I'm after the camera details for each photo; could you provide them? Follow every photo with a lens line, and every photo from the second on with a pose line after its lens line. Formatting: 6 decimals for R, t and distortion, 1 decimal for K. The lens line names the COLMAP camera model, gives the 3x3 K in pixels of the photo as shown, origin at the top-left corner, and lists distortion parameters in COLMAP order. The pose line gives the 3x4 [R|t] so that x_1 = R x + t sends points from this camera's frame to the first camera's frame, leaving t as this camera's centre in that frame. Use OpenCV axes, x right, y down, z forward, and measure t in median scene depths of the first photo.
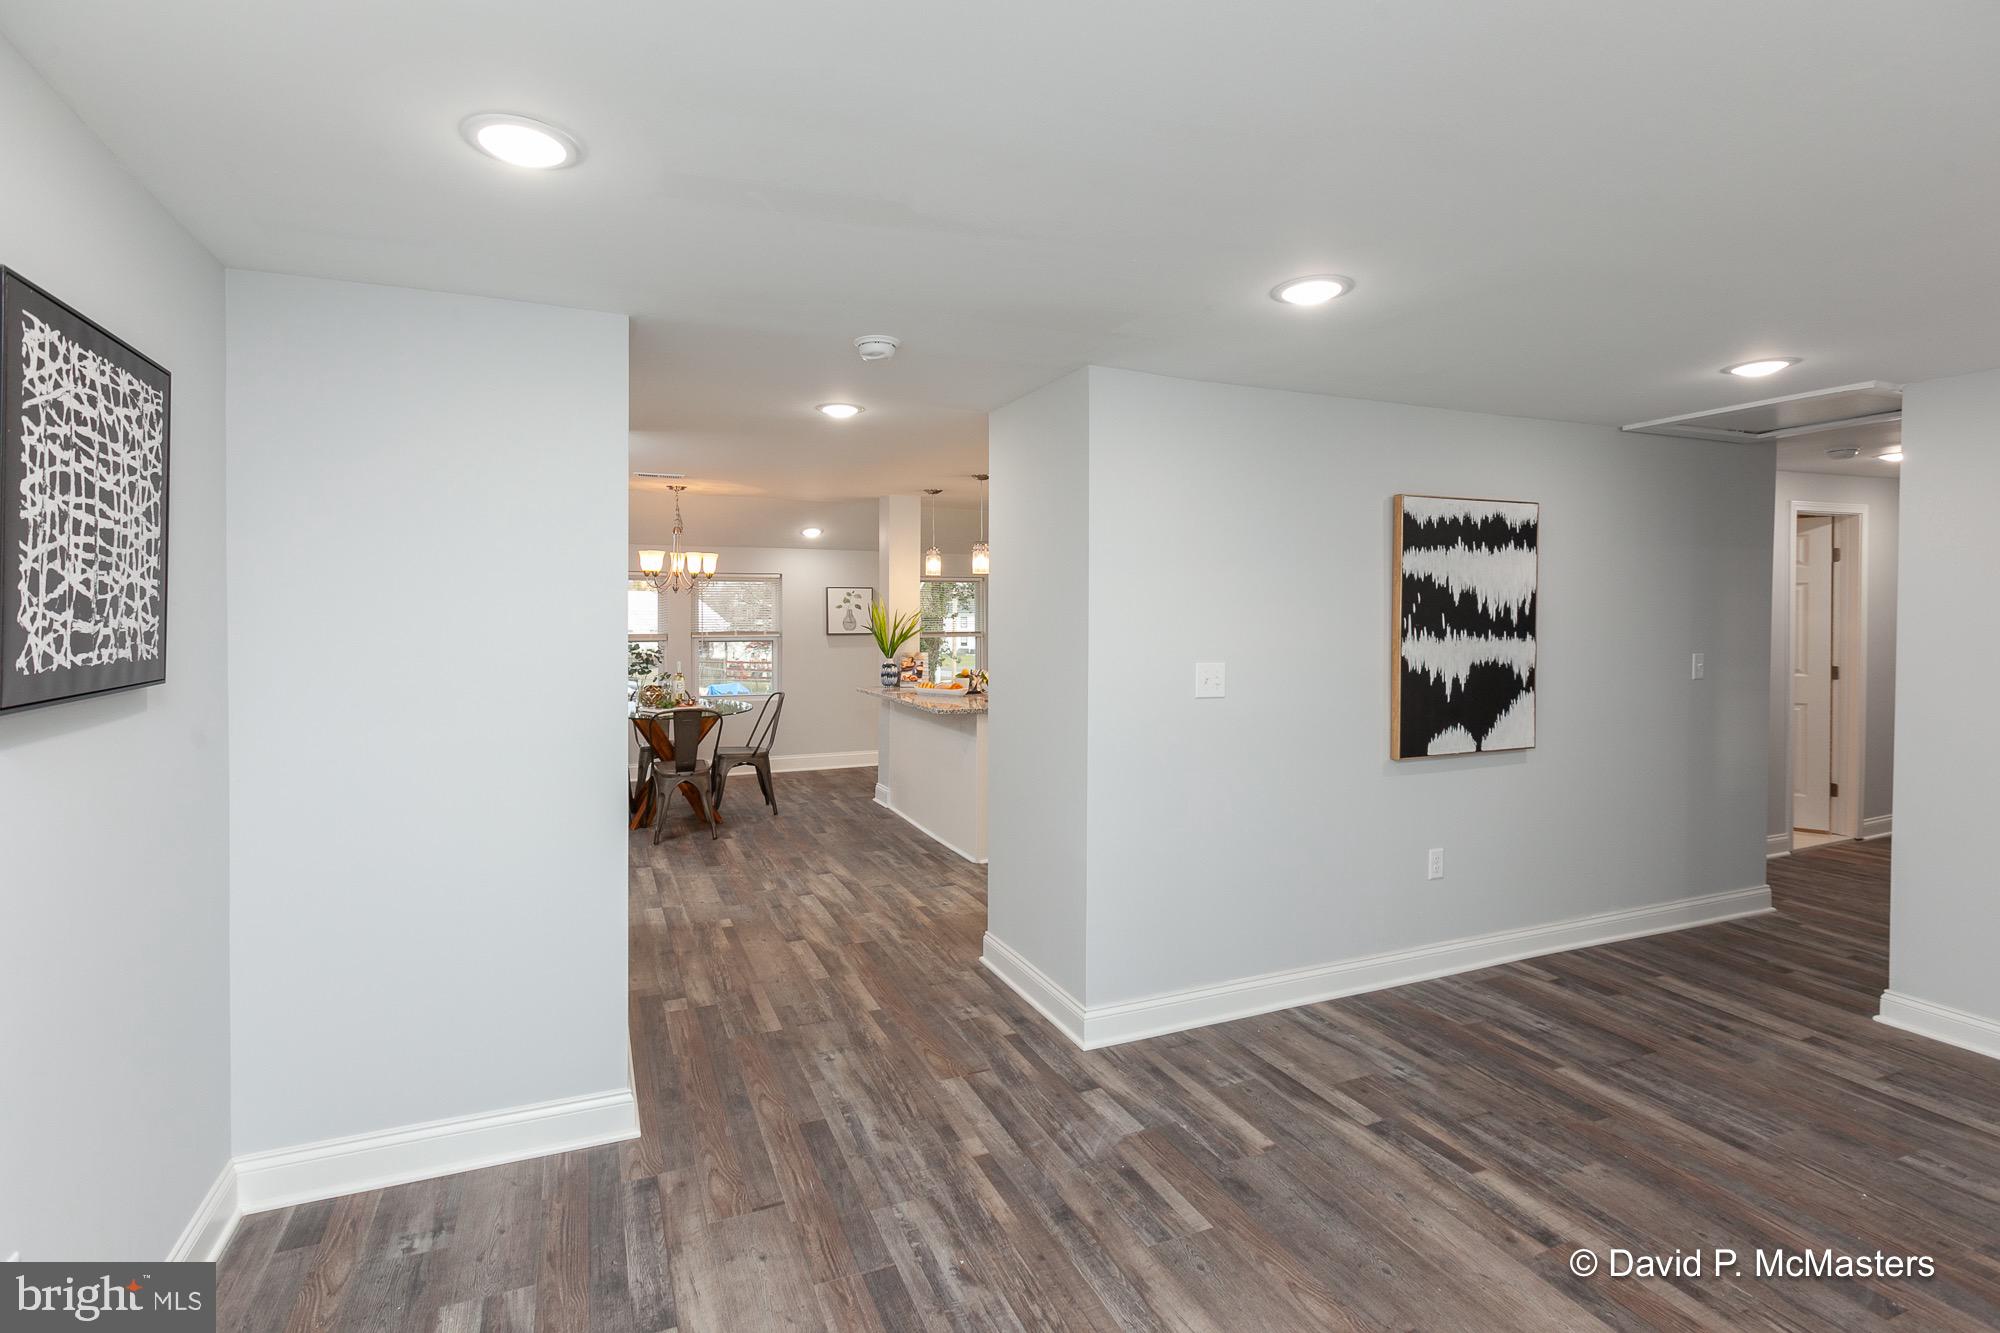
lens RADIAL K [[925.6, 0, 983.9], [0, 925.6, 638.2], [0, 0, 1]] dist [0.000763, -0.000274]
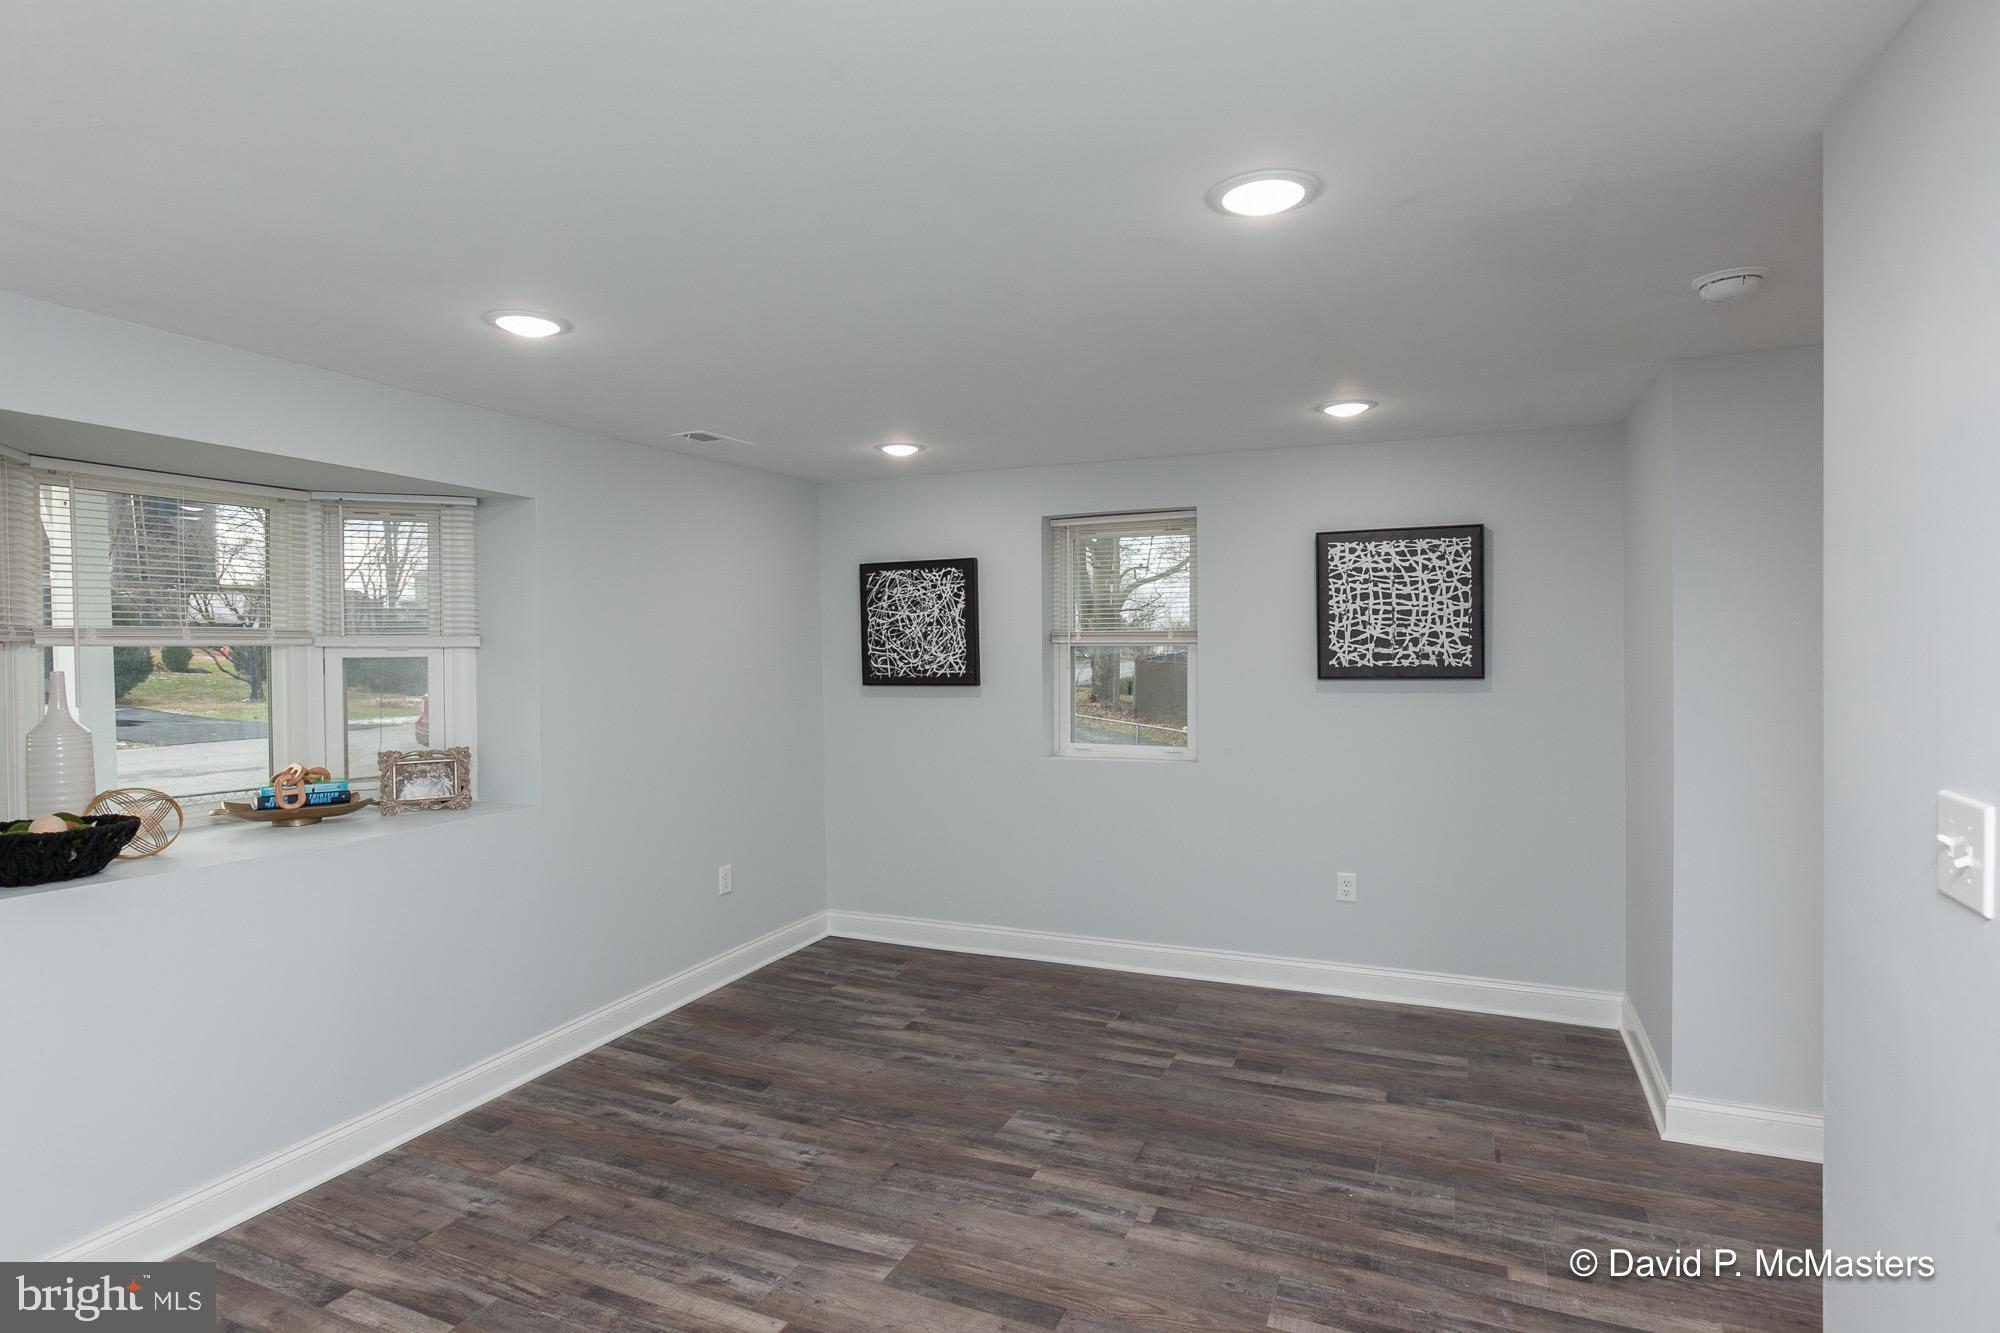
lens RADIAL K [[995.8, 0, 1036.0], [0, 995.8, 666.5], [0, 0, 1]] dist [0.000282, -0.000237]
pose [[-0.713247, 0.024309, -0.700491, 0.827418], [-0.006040, 0.999148, 0.040823, -0.037765], [0.700886, 0.033348, -0.712493, 1.163380]]
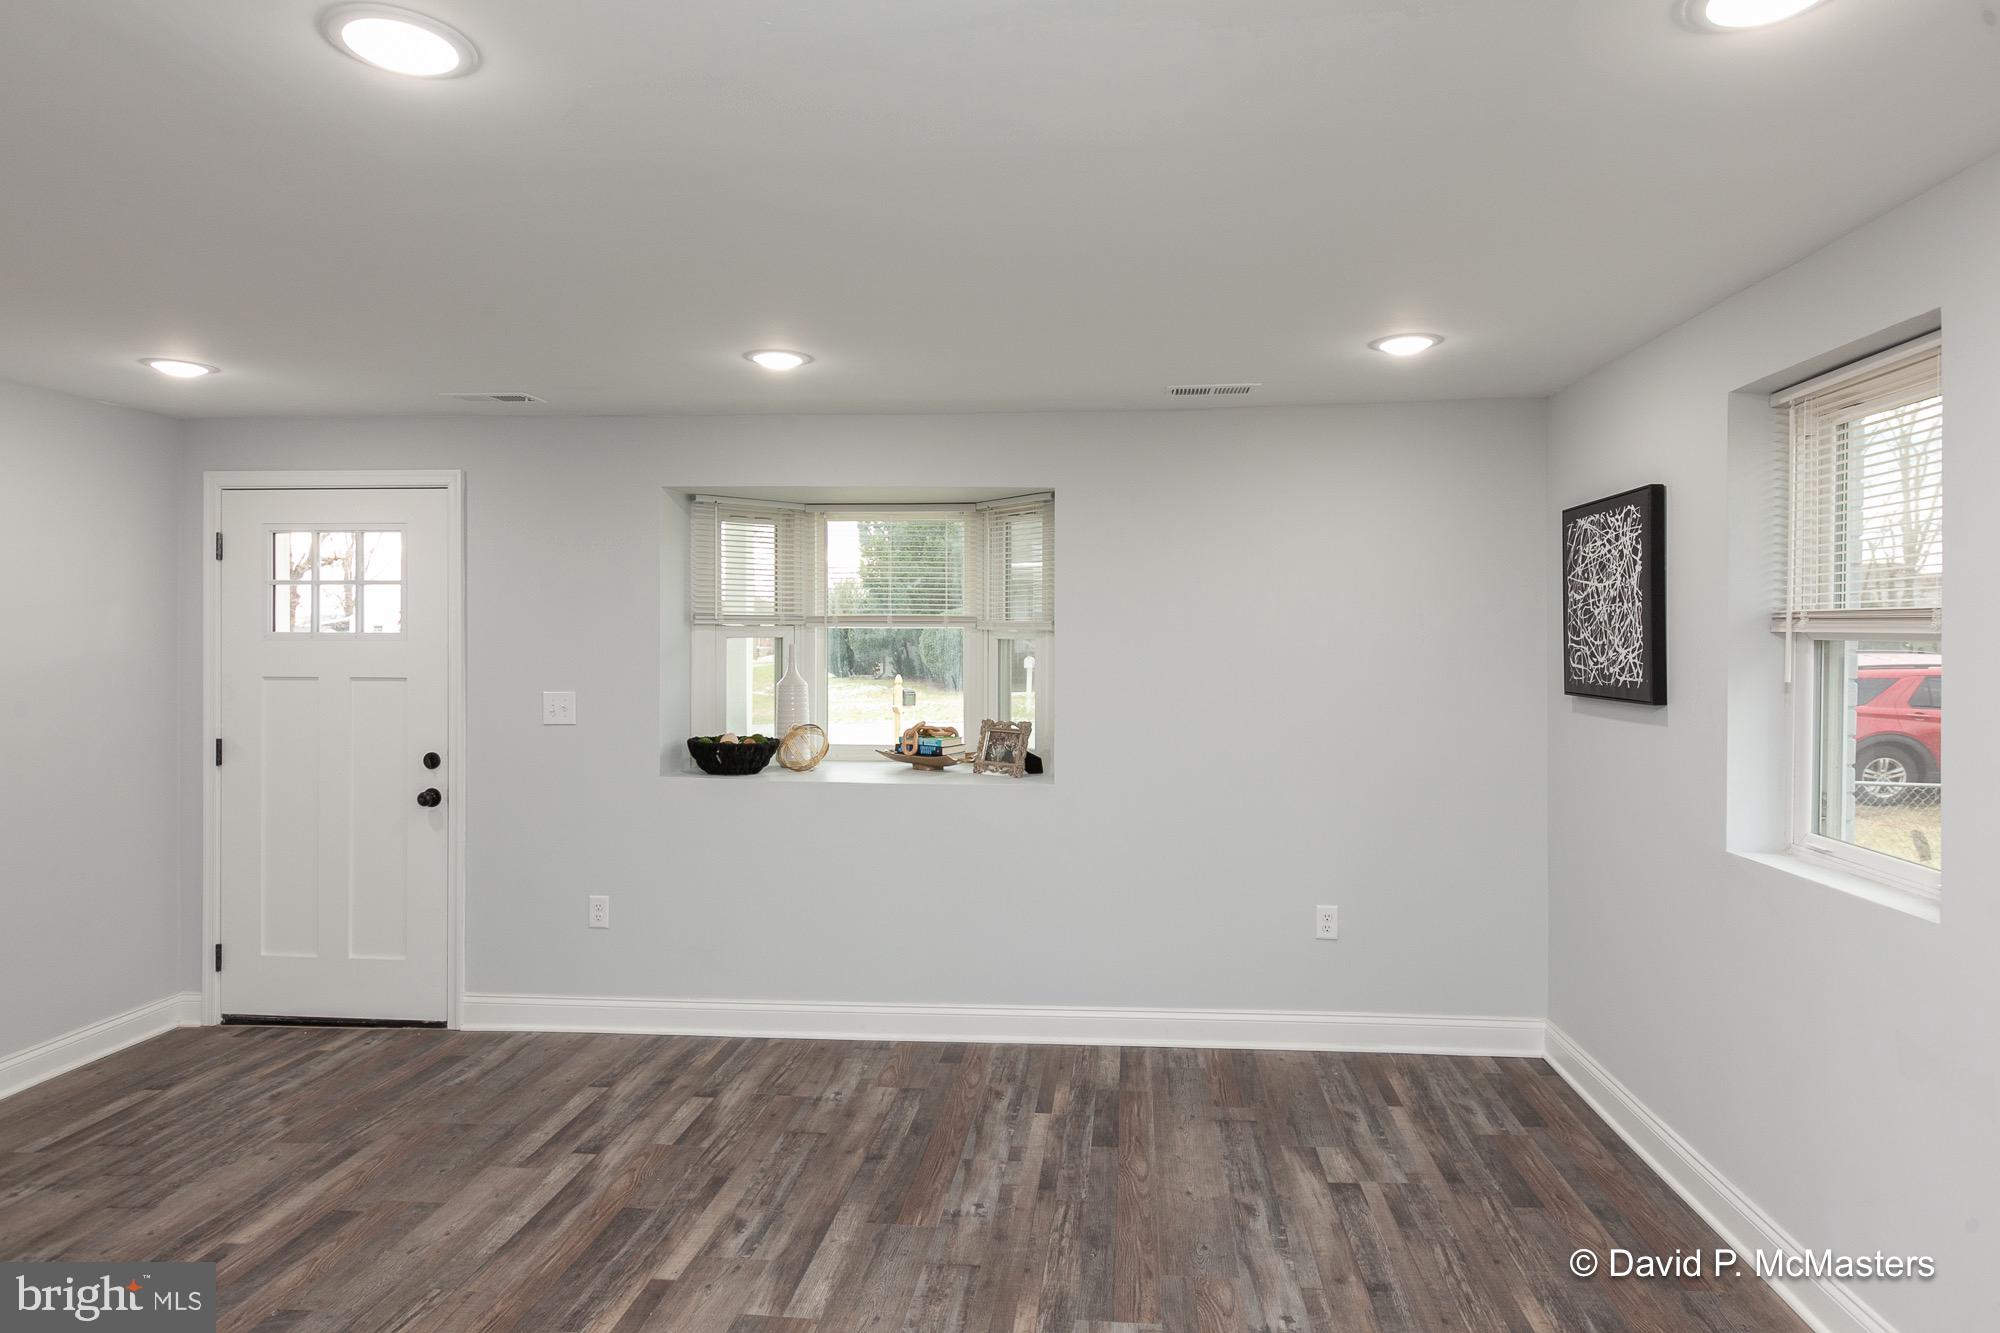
lens RADIAL K [[1158.7, 0, 1053.7], [0, 1158.7, 664.4], [0, 0, 1]] dist [-0.001104, -0.002097]
pose [[-0.888401, -0.015990, 0.458789, -0.237768], [0.006239, 0.998880, 0.046895, -0.032867], [-0.459025, 0.044524, -0.887307, 1.159969]]
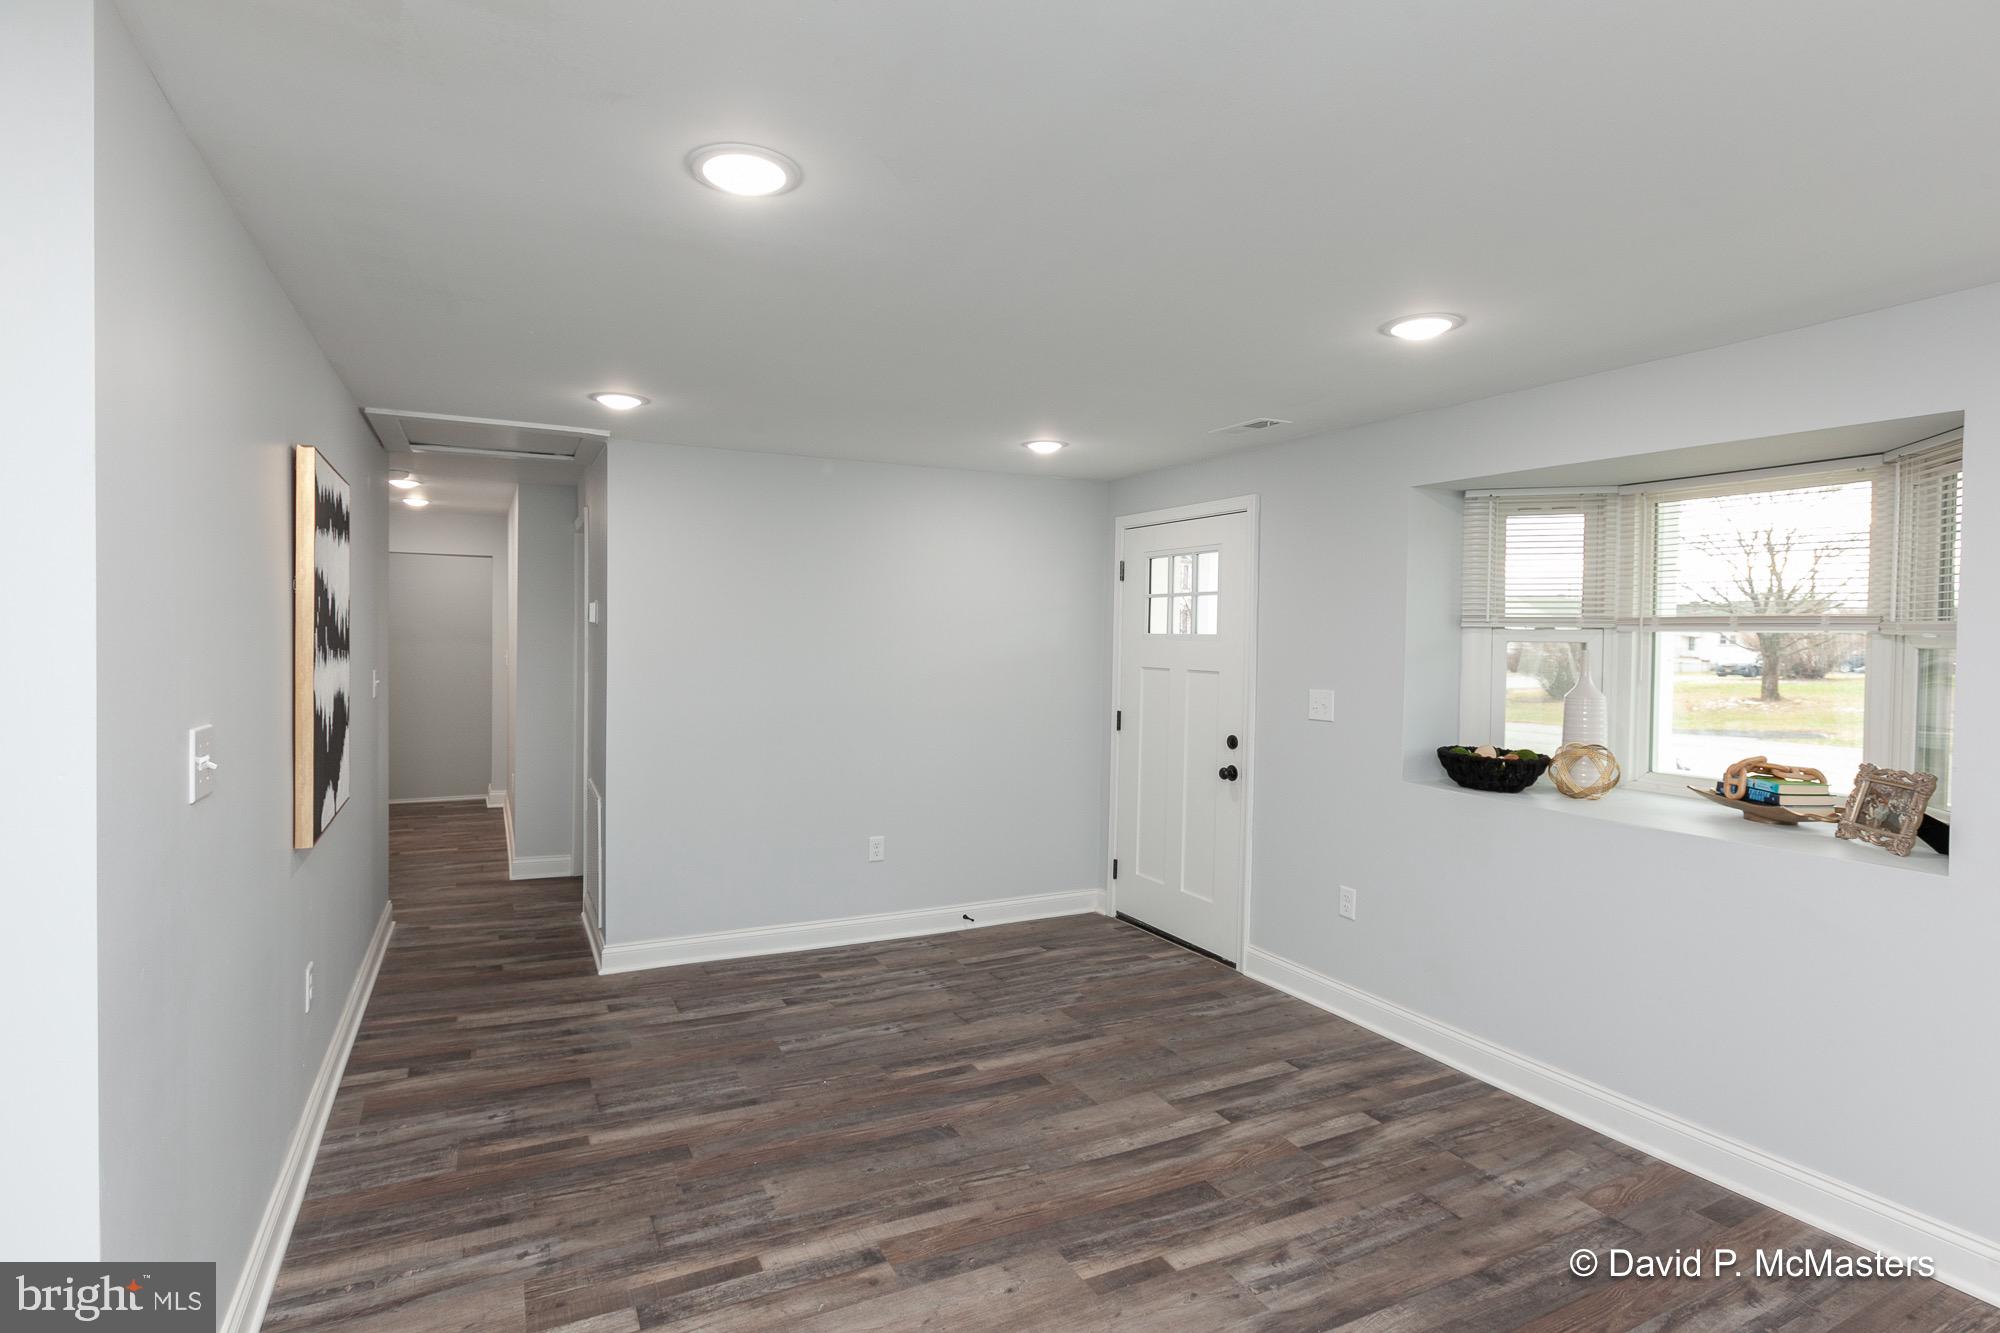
lens RADIAL K [[976.7, 0, 933.3], [0, 976.7, 663.7], [0, 0, 1]] dist [-0.000026, -0.000381]
pose [[-0.034342, -0.033442, 0.998850, -0.318935], [0.011363, 0.999362, 0.033850, -0.020194], [-0.999346, 0.012512, -0.033940, 0.720975]]
